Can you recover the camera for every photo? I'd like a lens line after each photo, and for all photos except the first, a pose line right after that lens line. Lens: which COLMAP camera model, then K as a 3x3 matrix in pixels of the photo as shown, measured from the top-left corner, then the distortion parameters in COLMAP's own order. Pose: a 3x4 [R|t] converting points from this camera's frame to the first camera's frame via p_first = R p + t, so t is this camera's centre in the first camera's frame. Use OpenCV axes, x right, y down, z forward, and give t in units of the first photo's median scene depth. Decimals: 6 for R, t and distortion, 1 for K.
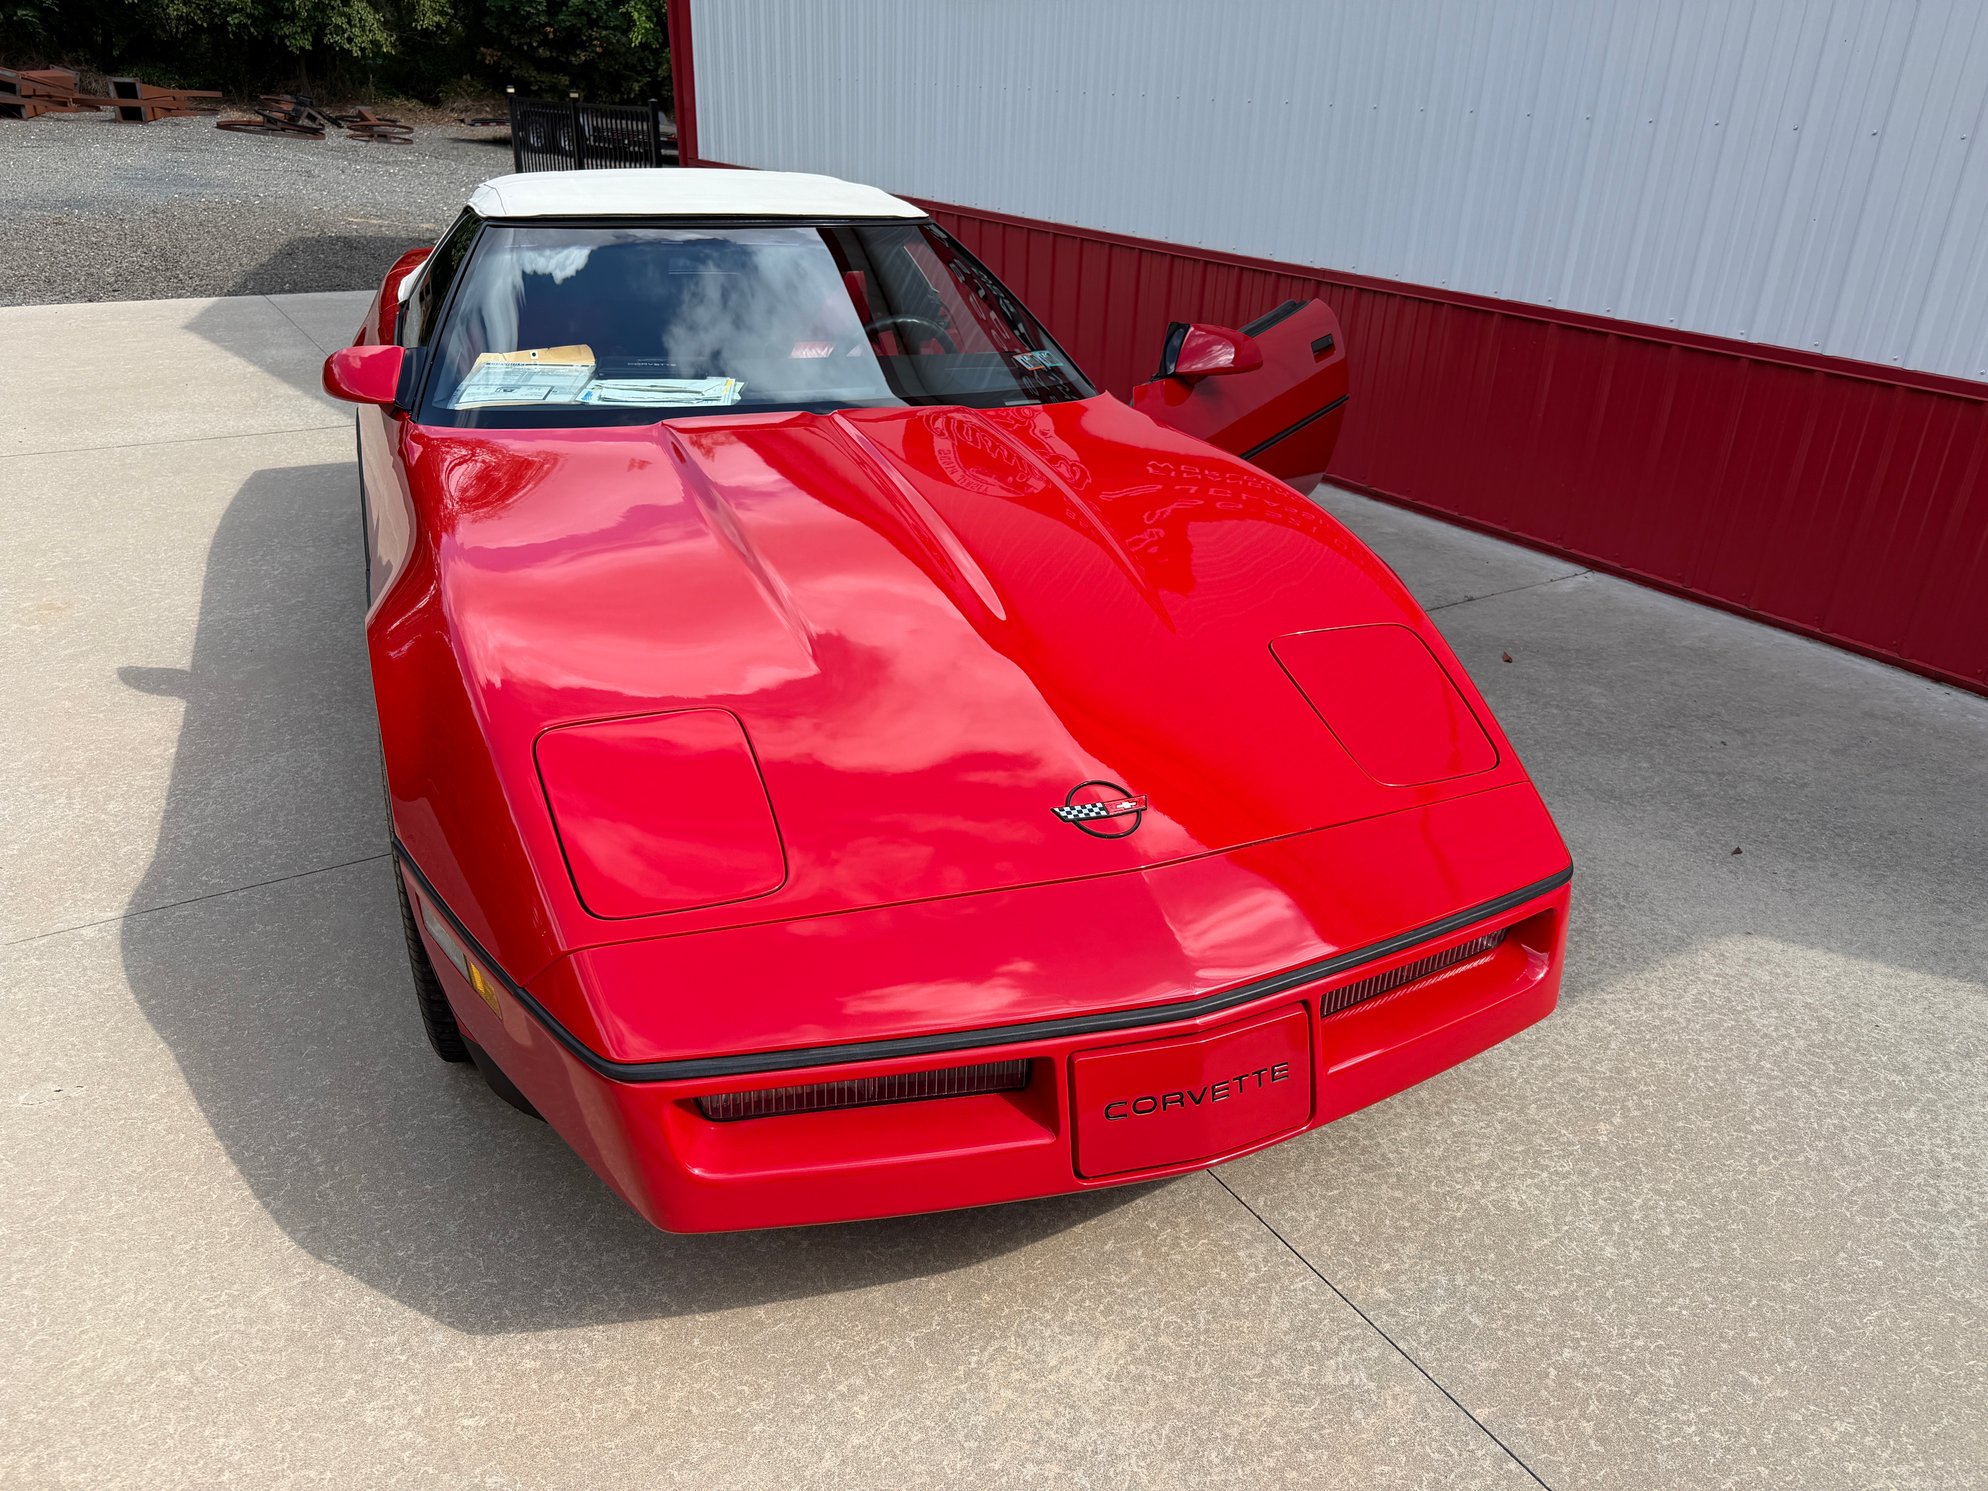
lens RADIAL K [[1428.1, 0, 986.2], [0, 1428.1, 747.8], [0, 0, 1]] dist [-0.001876, -0.003102]
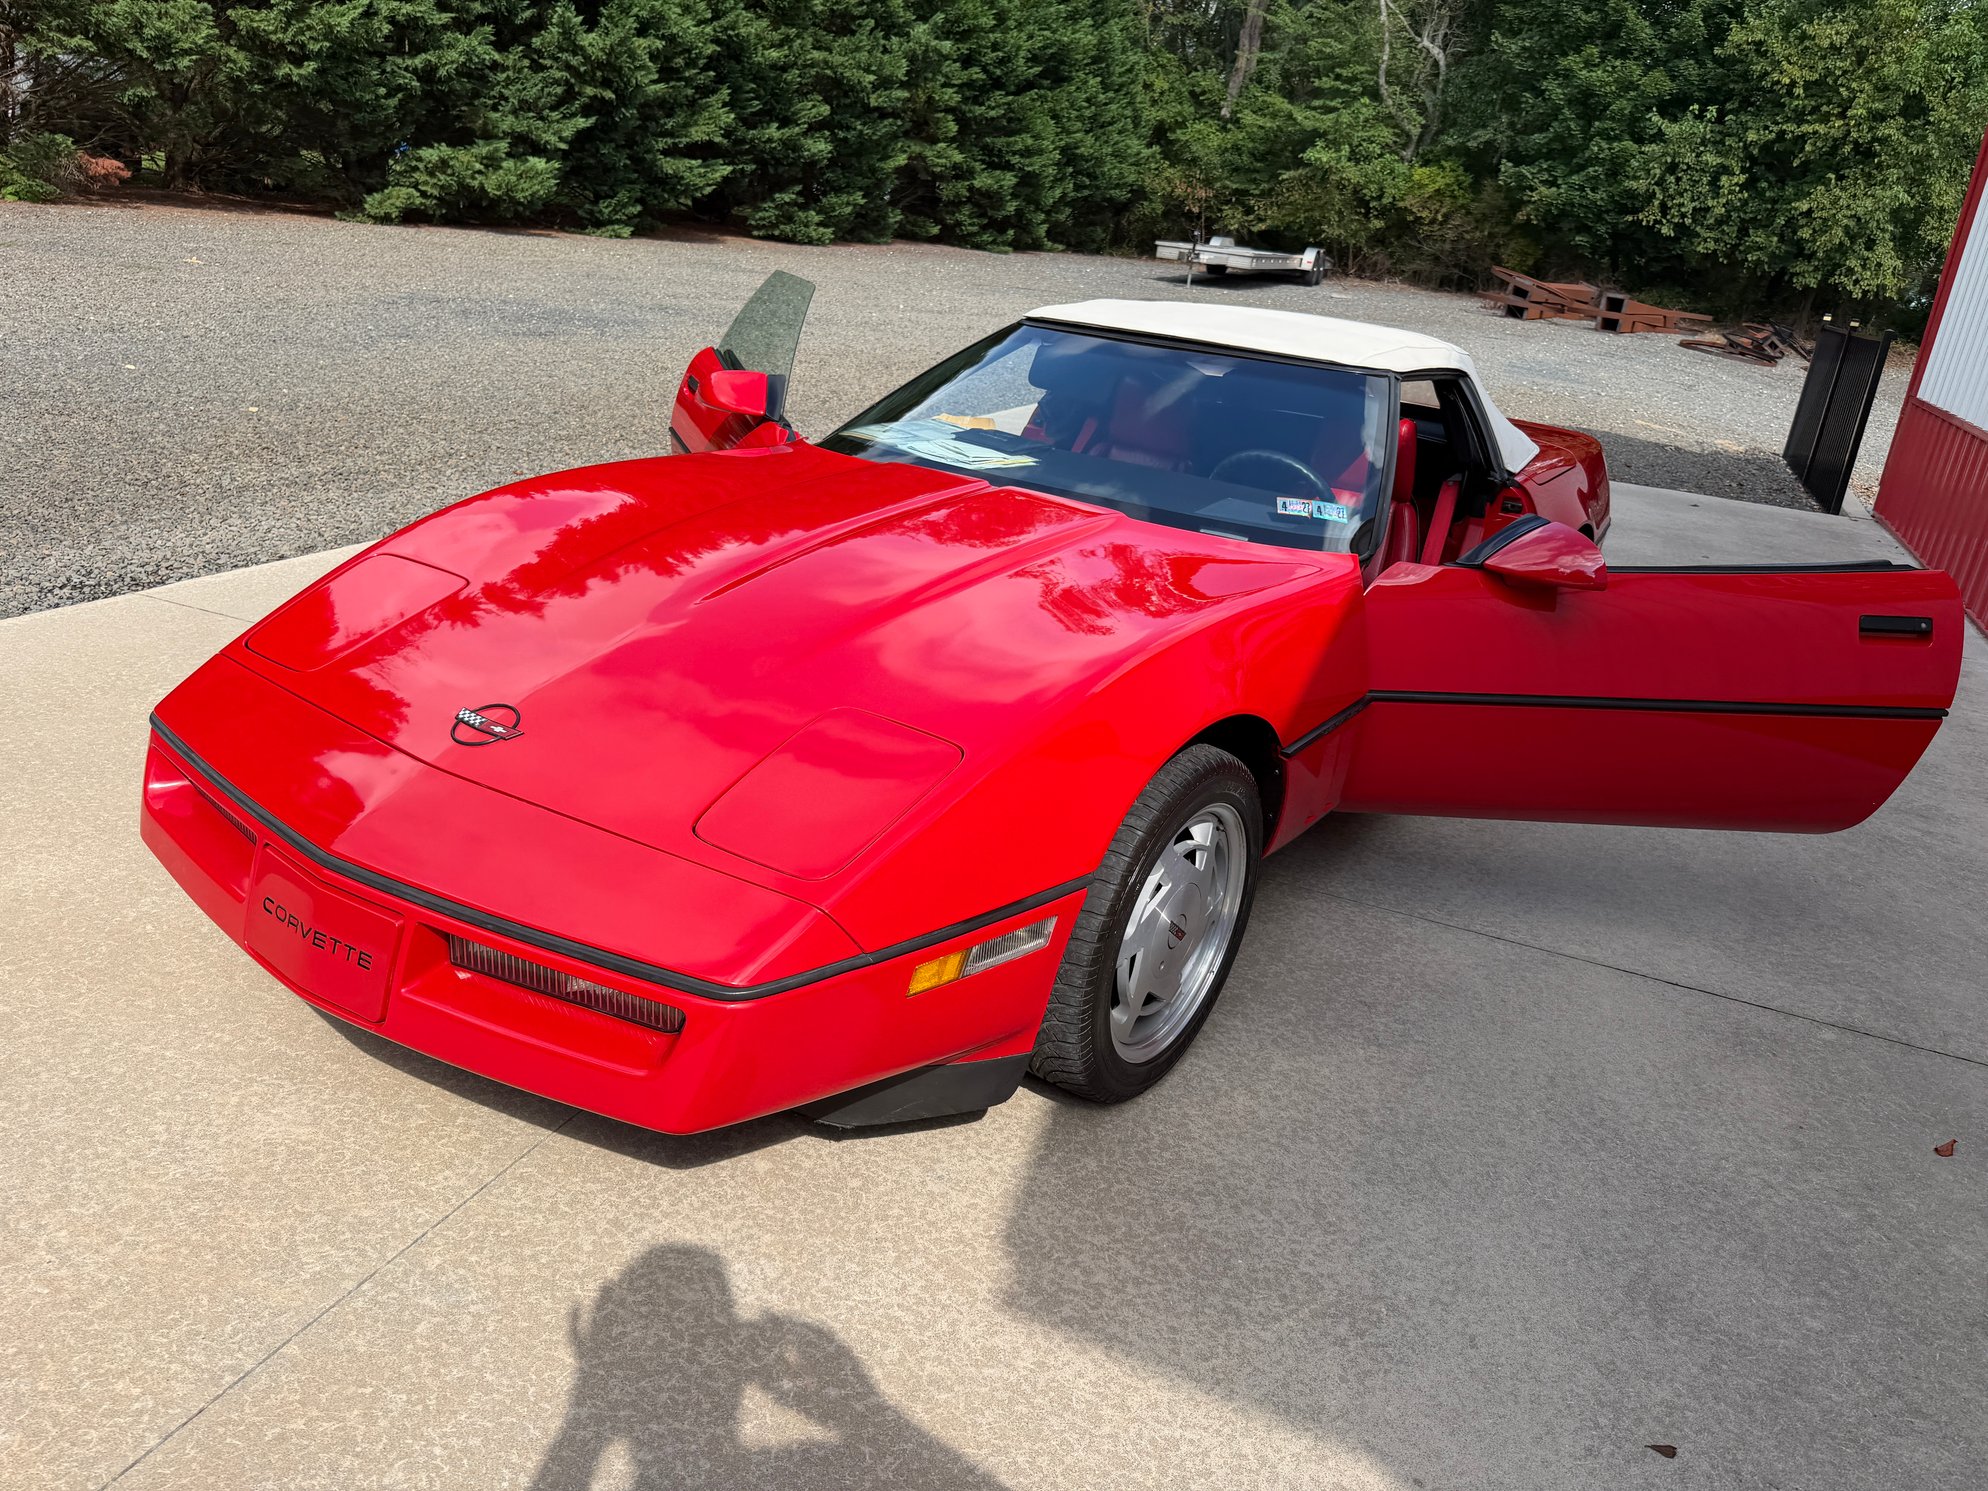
lens RADIAL K [[1411.3, 0, 1007.3], [0, 1411.3, 758.5], [0, 0, 1]] dist [0.001851, -0.009274]
pose [[0.568297, 0.324558, -0.756109, 0.843753], [-0.423194, 0.903355, 0.069687, -0.134178], [0.705652, 0.280378, 0.650725, 0.392596]]
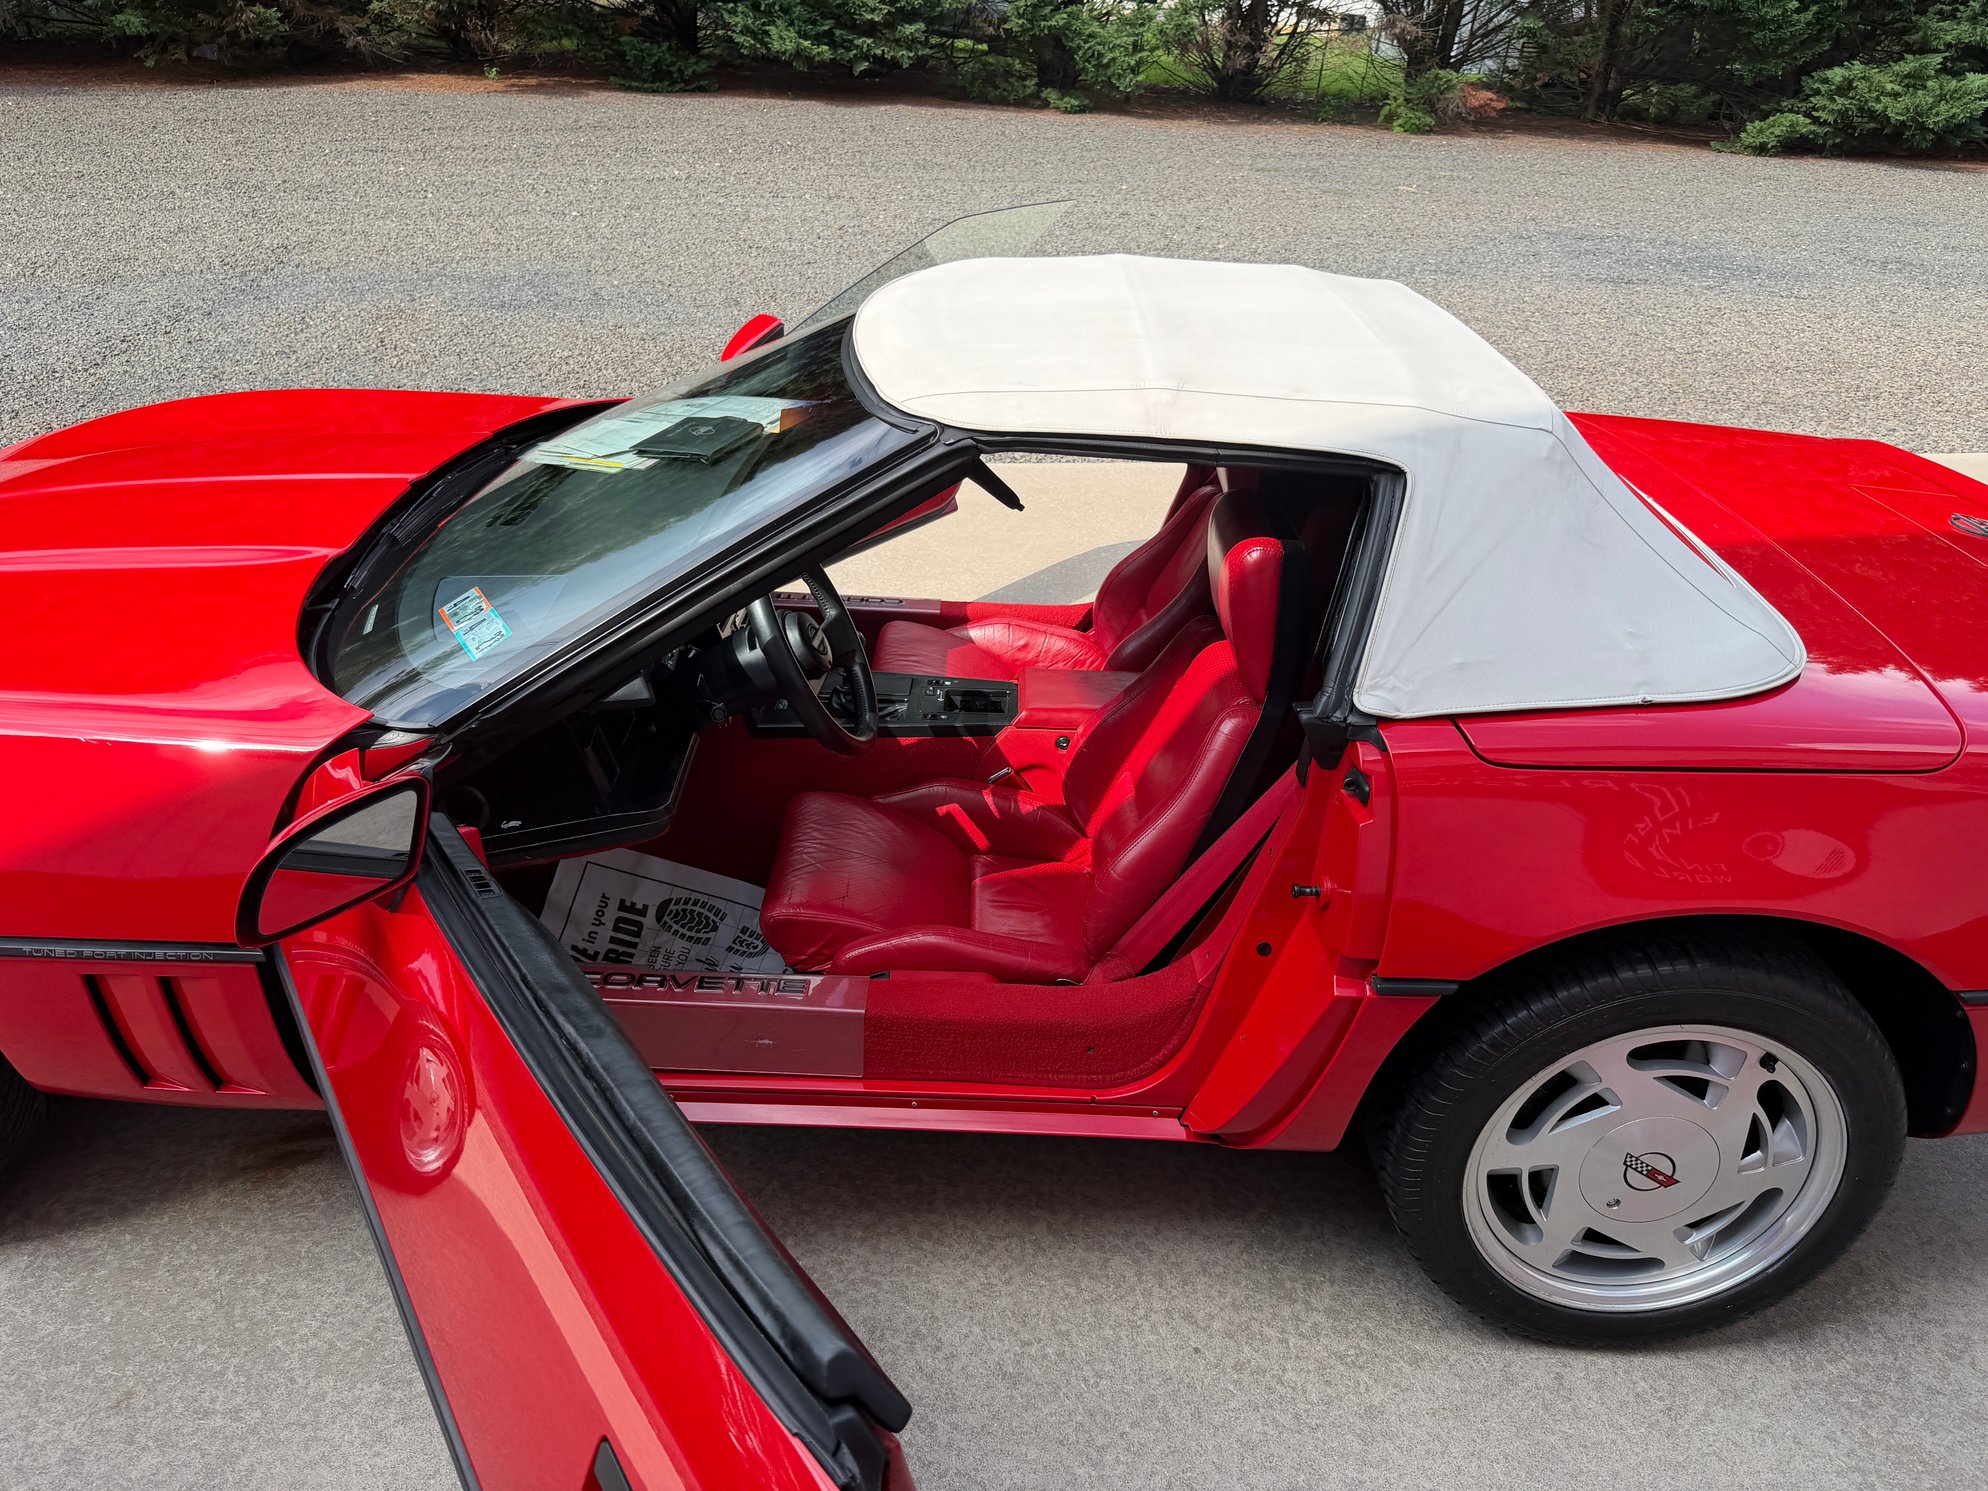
lens RADIAL K [[1413.9, 0, 996.7], [0, 1413.9, 741.1], [0, 0, 1]] dist [-0.005316, -0.004497]
pose [[-0.380219, 0.385917, -0.840536, 0.526357], [-0.443698, 0.721280, 0.531872, -0.767065], [0.811520, 0.575172, -0.103014, 1.567099]]
